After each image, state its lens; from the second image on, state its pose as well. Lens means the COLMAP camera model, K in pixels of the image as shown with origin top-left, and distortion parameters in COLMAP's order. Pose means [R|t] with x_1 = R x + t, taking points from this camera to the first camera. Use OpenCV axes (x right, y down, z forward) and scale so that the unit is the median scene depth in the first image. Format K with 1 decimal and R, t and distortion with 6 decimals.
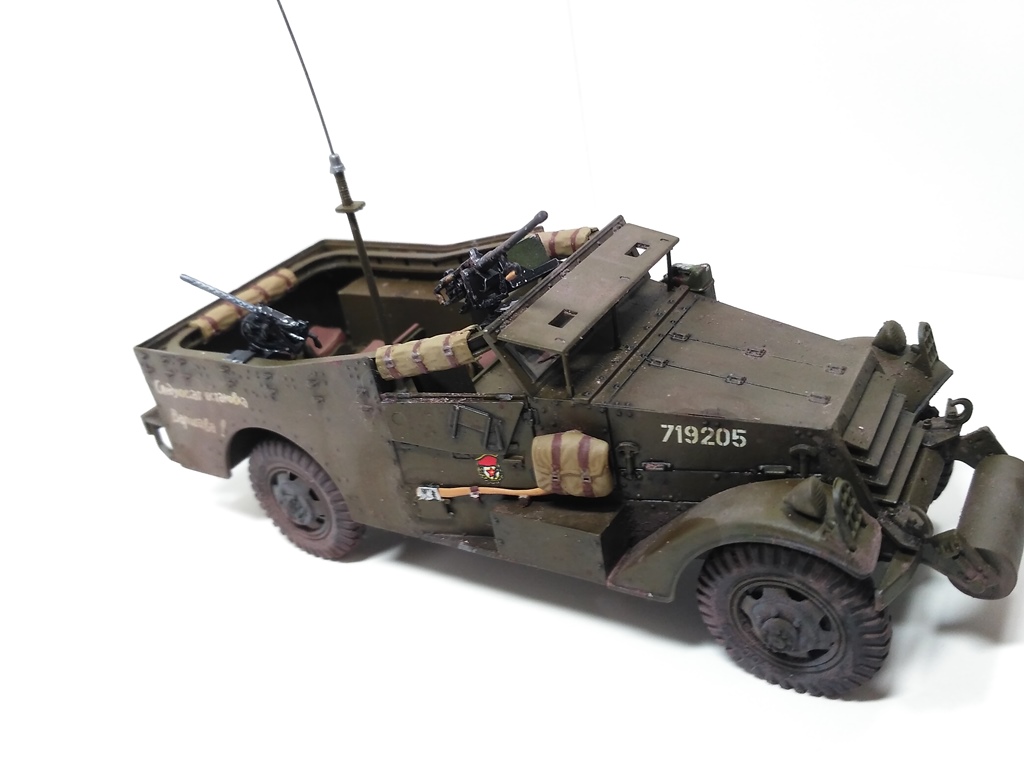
lens RADIAL K [[947.3, 0, 512.0], [0, 947.3, 384.0], [0, 0, 1]] dist [0.130748, -0.394869]
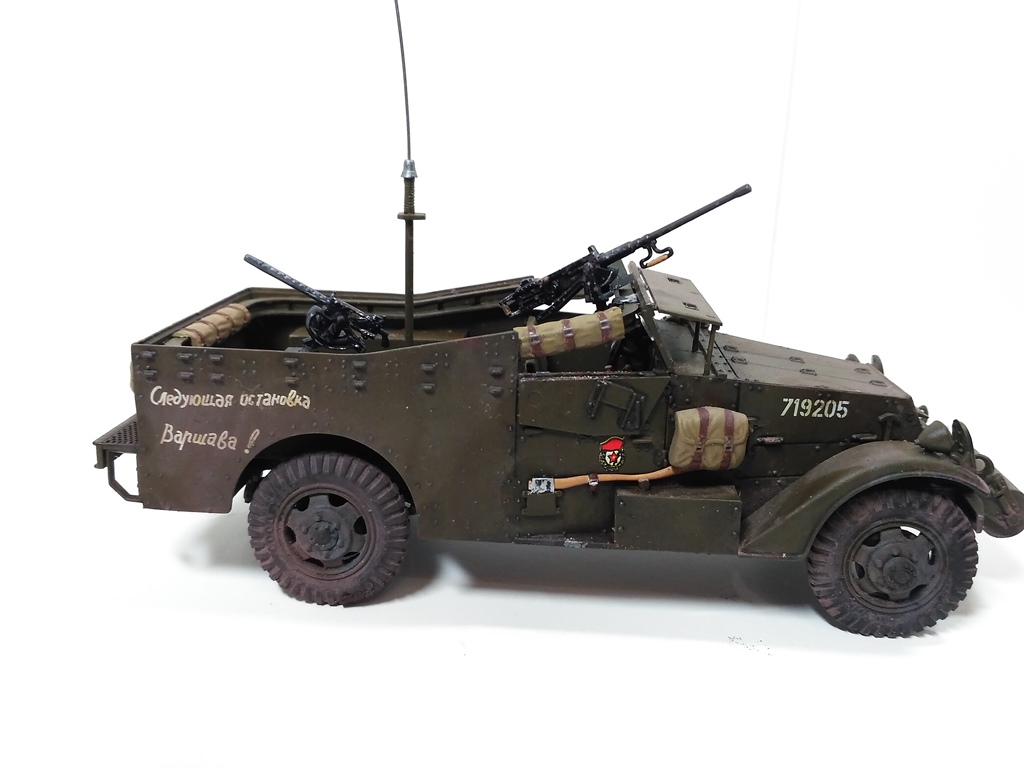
lens RADIAL K [[947.3, 0, 512.0], [0, 947.3, 384.0], [0, 0, 1]] dist [0.130748, -0.394869]
pose [[0.863241, 0.073850, 0.499360, -0.648338], [0.057759, 0.968293, -0.243049, 0.265783], [-0.501476, 0.238652, 0.831605, 0.194467]]
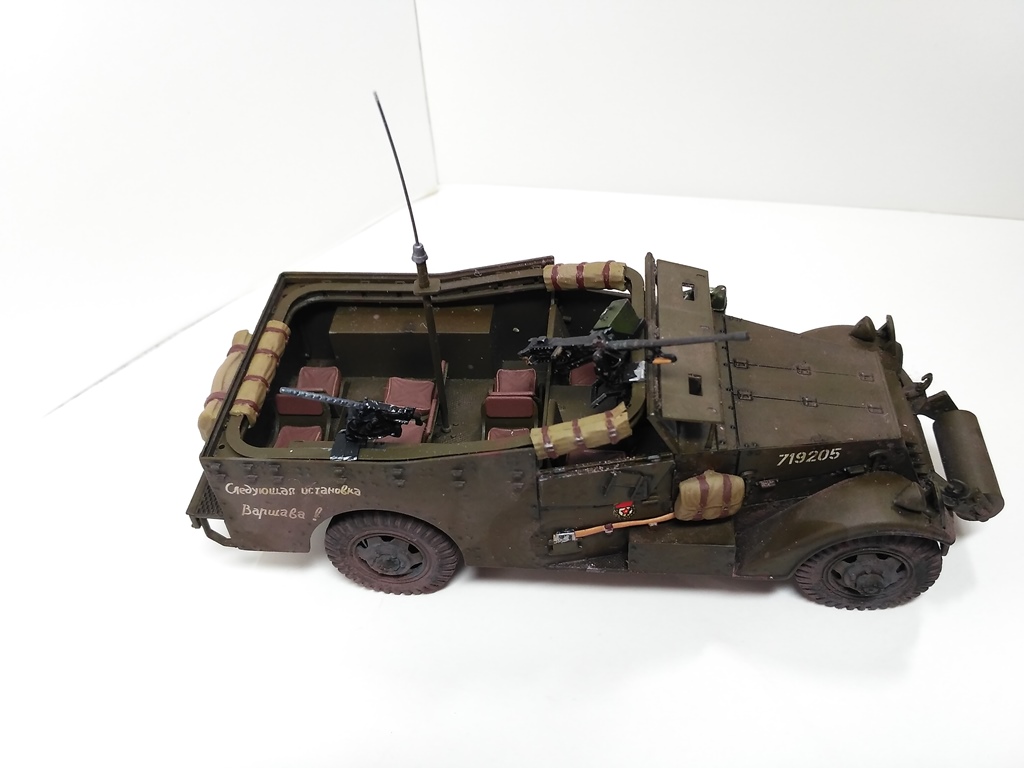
lens RADIAL K [[947.3, 0, 512.0], [0, 947.3, 384.0], [0, 0, 1]] dist [0.130748, -0.394869]
pose [[0.889943, -0.217386, 0.400930, -0.601222], [0.125011, 0.961697, 0.243950, -0.373372], [-0.438604, -0.166980, 0.883031, 0.051011]]
